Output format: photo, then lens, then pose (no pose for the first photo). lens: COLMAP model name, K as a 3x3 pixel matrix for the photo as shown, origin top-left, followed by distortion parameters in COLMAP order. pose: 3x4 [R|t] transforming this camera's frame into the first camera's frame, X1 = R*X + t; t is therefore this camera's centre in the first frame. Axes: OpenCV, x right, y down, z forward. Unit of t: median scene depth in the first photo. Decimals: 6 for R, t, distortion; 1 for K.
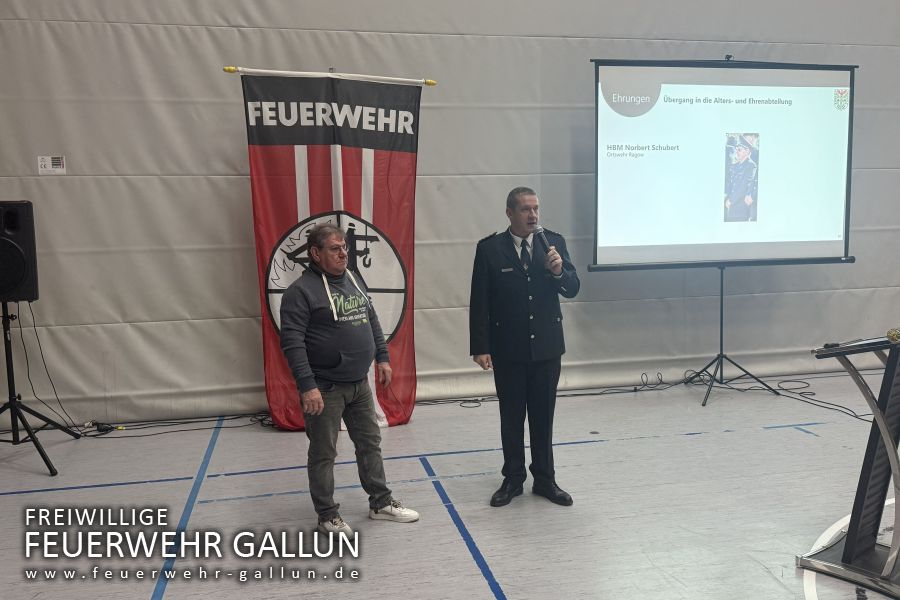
lens RADIAL K [[745.4, 0, 450.2], [0, 745.4, 306.8], [0, 0, 1]] dist [0.164822, -0.323088]
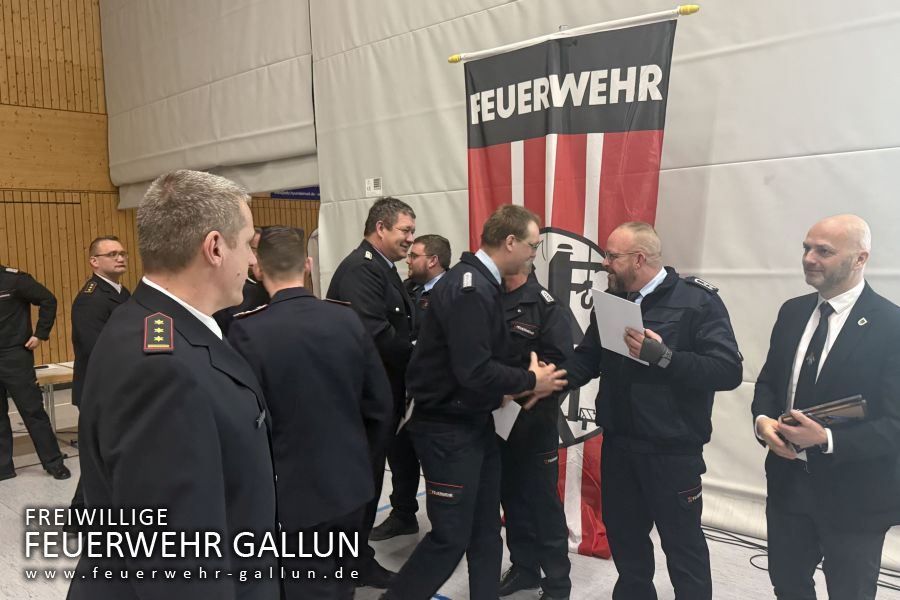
lens RADIAL K [[752.4, 0, 448.1], [0, 752.4, 304.5], [0, 0, 1]] dist [0.162830, -0.309206]
pose [[0.565594, 0.071101, -0.821613, 0.387137], [-0.072629, 0.996700, 0.036256, -0.073403], [0.821479, 0.039167, 0.568892, 0.512864]]
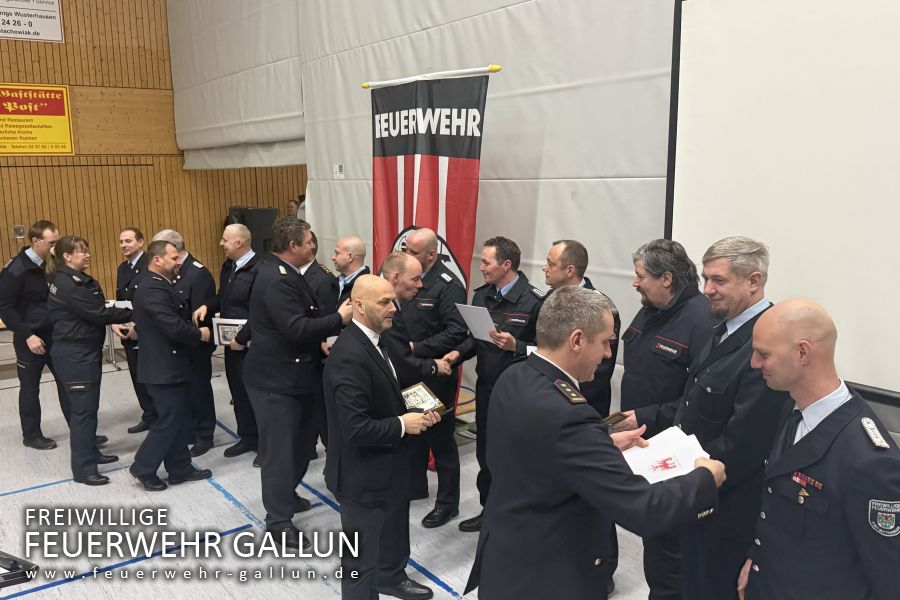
lens RADIAL K [[744.7, 0, 402.5], [0, 744.7, 301.9], [0, 0, 1]] dist [0.227988, -0.515663]
pose [[0.381322, 0.172372, -0.908230, 0.703055], [-0.086498, 0.984805, 0.150588, -0.171666], [0.920387, 0.021137, 0.390438, 0.617926]]
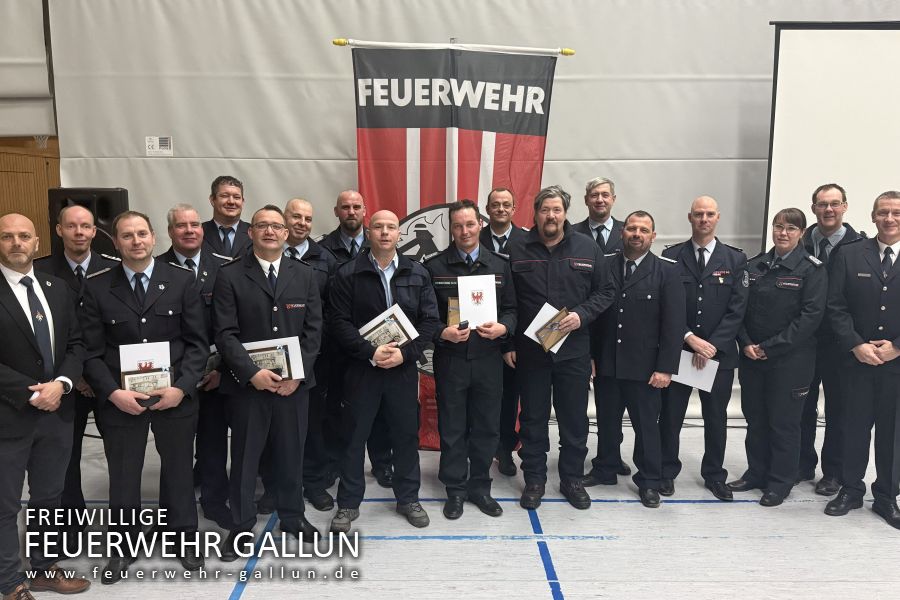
lens RADIAL K [[746.3, 0, 438.8], [0, 746.3, 310.8], [0, 0, 1]] dist [0.154146, -0.296666]
pose [[0.979951, 0.055807, -0.191262, 0.011199], [-0.045598, 0.997311, 0.057375, -0.051714], [0.193950, -0.047504, 0.979861, 0.129177]]
